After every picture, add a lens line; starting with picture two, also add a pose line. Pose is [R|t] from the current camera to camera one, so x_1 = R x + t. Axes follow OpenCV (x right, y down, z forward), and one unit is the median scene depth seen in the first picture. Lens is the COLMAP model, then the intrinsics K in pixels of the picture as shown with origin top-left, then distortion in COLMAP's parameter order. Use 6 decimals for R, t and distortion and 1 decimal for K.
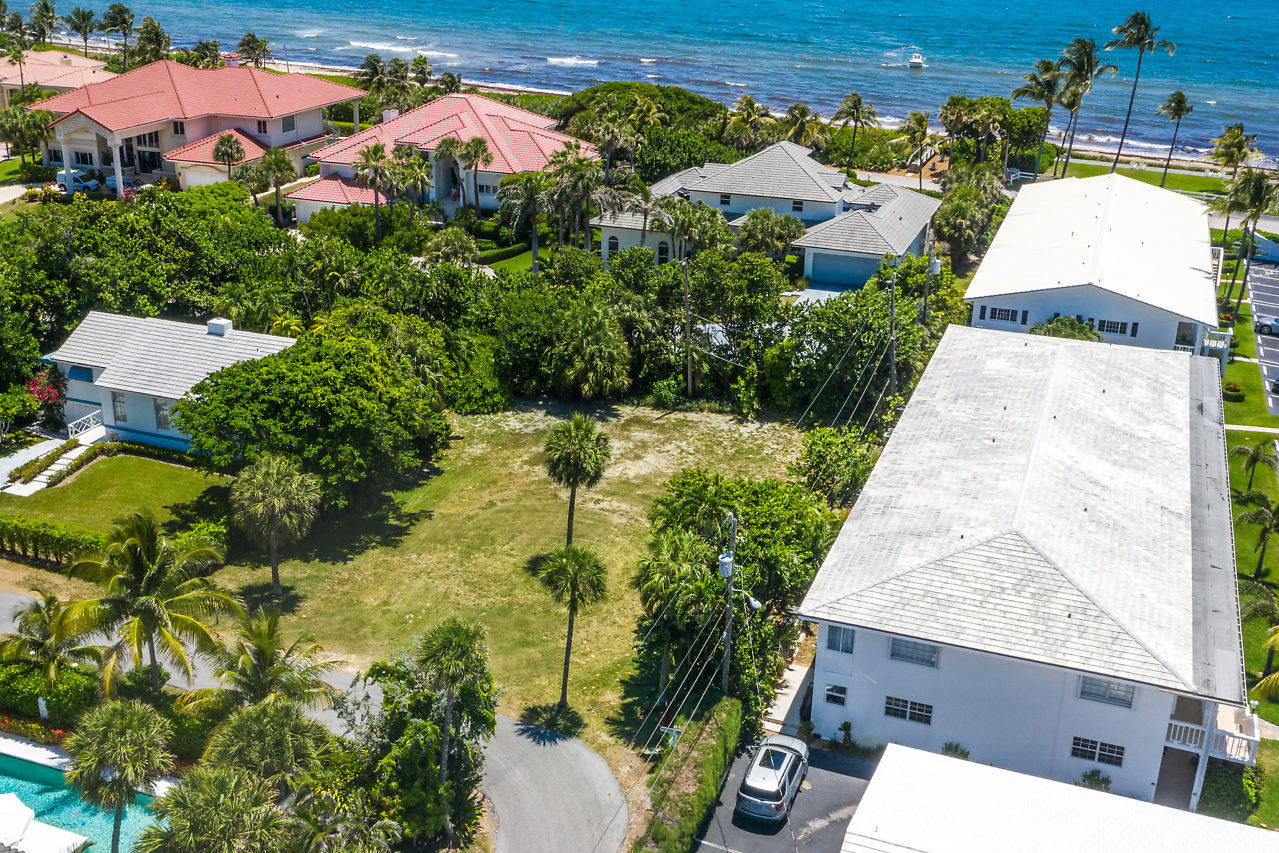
lens RADIAL K [[1353.8, 0, 564.0], [0, 1353.8, 423.7], [0, 0, 1]] dist [0.008255, -0.003091]
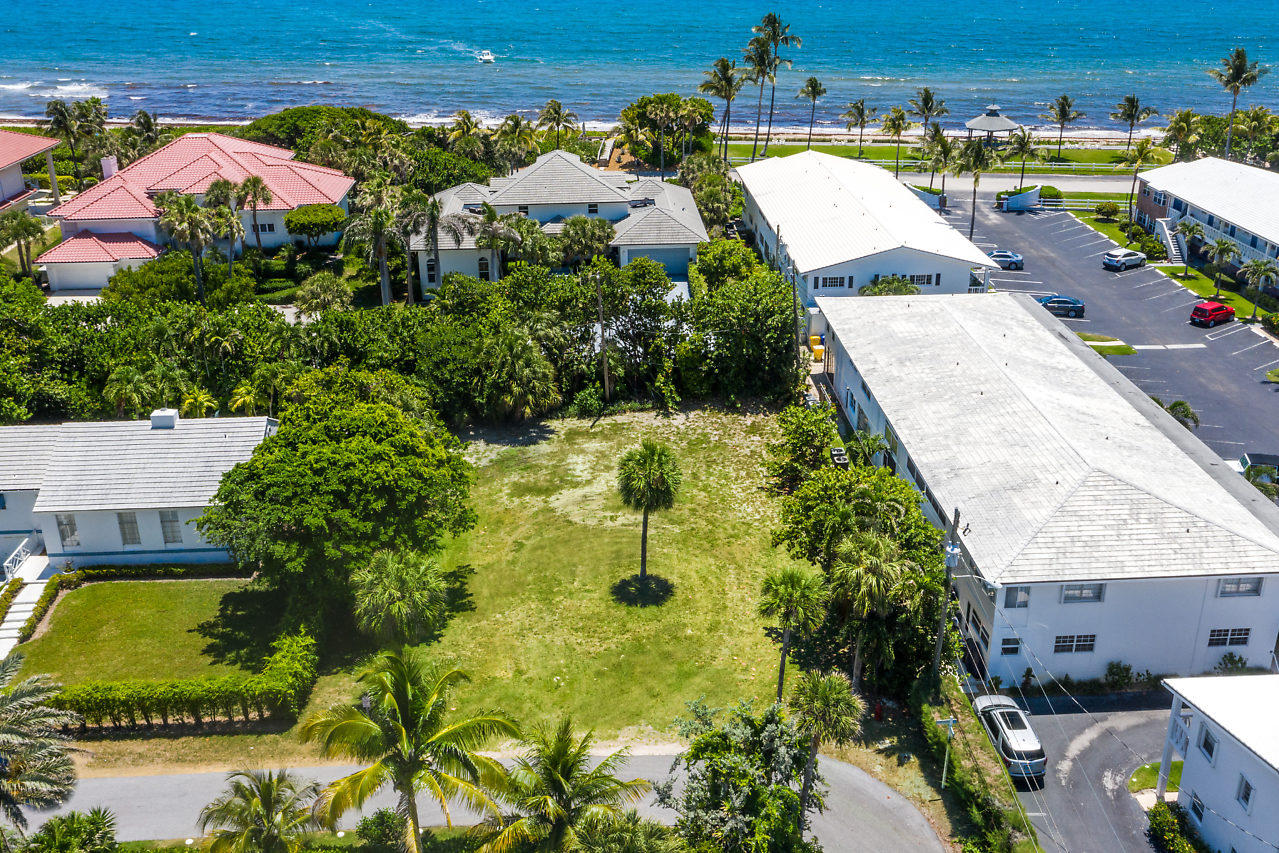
lens RADIAL K [[1201.1, 0, 639.5], [0, 1201.1, 426.5], [0, 0, 1]] dist [0.000999, 0.007679]
pose [[0.902006, -0.187279, 0.388987, -0.257198], [0.176206, 0.982250, 0.064312, -0.057051], [-0.394127, 0.010532, 0.918996, 0.131060]]
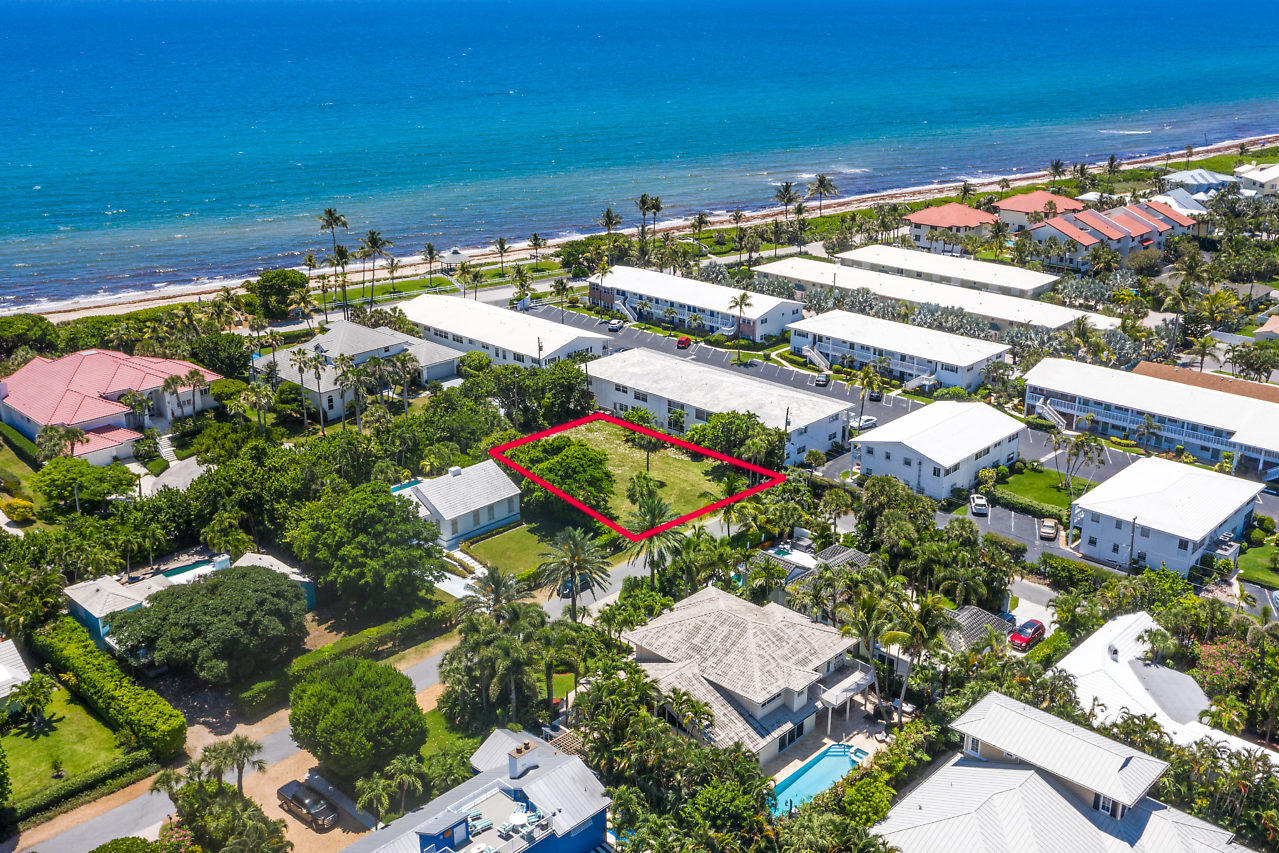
lens RADIAL K [[1201.1, 0, 639.5], [0, 1201.1, 426.5], [0, 0, 1]] dist [0.000999, 0.007679]
pose [[0.363728, -0.326623, 0.872364, -1.475495], [0.349507, 0.915943, 0.197214, -0.339890], [-0.863450, 0.233165, 0.447311, 0.003164]]
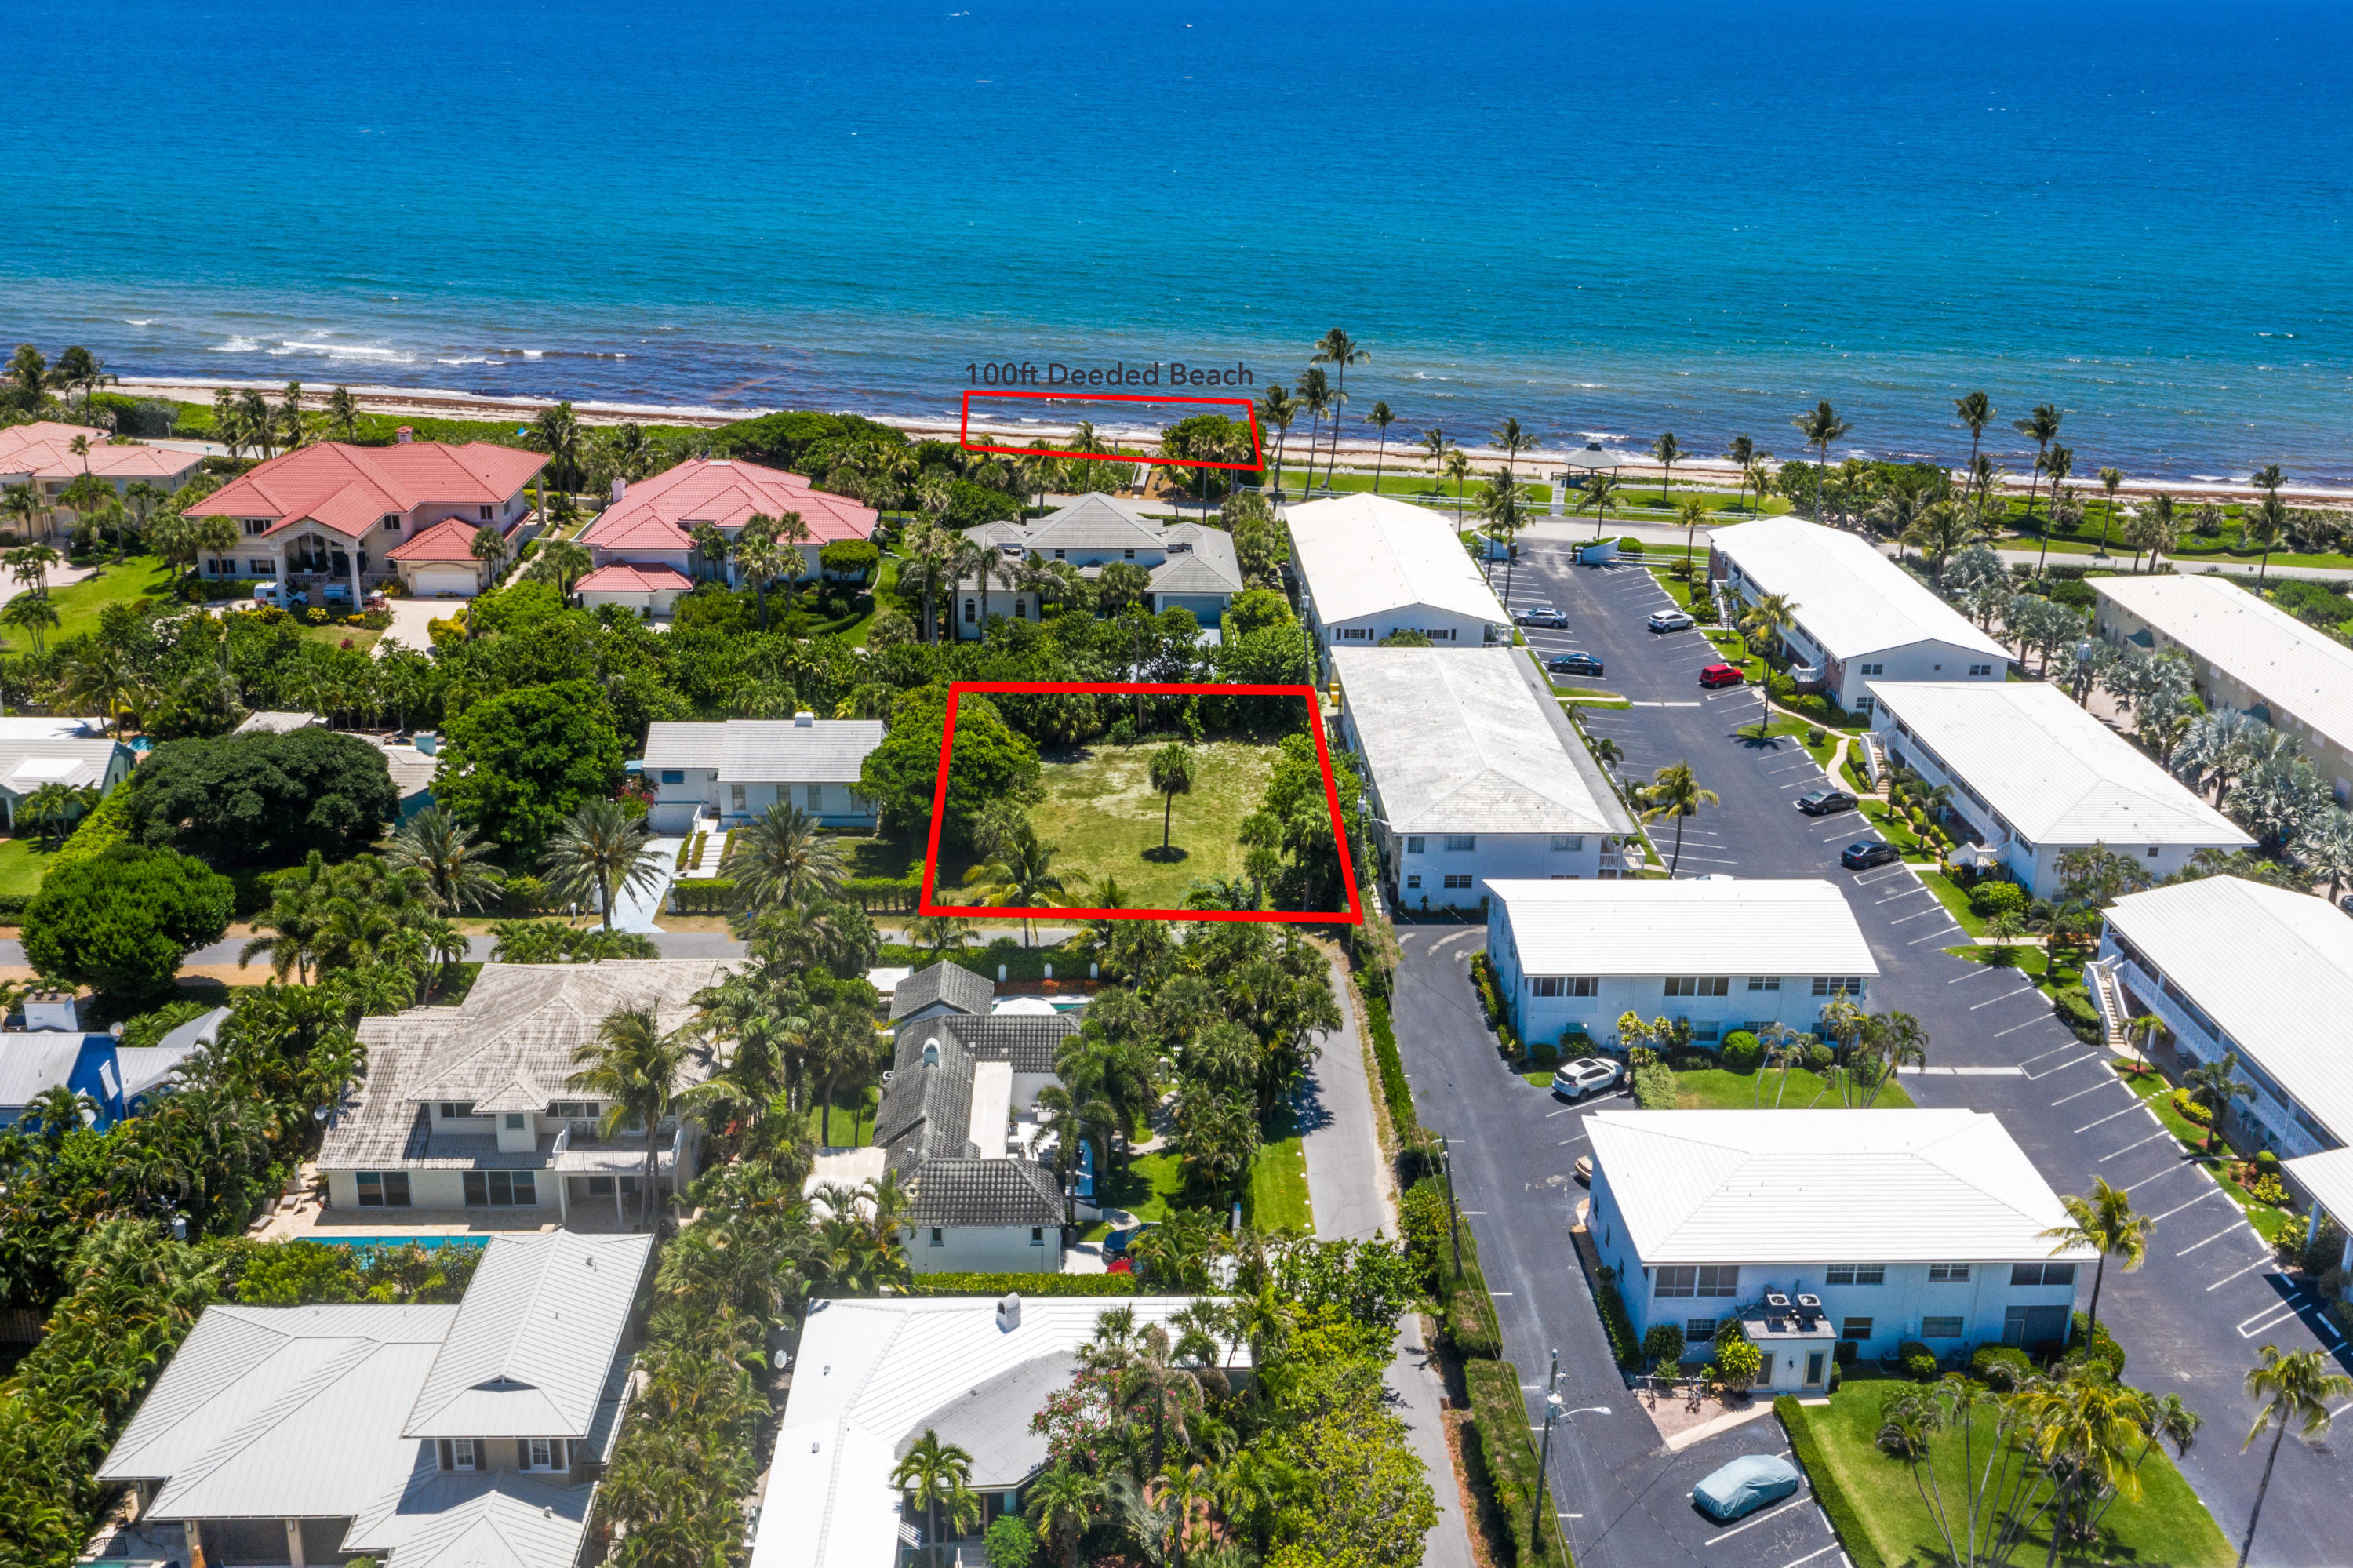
lens RADIAL K [[2209.8, 0, 1176.5], [0, 2209.8, 784.0], [0, 0, 1]] dist [0.000999, 0.007679]
pose [[0.907576, -0.138130, 0.396516, -0.666384], [0.144644, 0.989390, 0.013592, 0.004000], [-0.394187, 0.045018, 0.917927, -0.808576]]
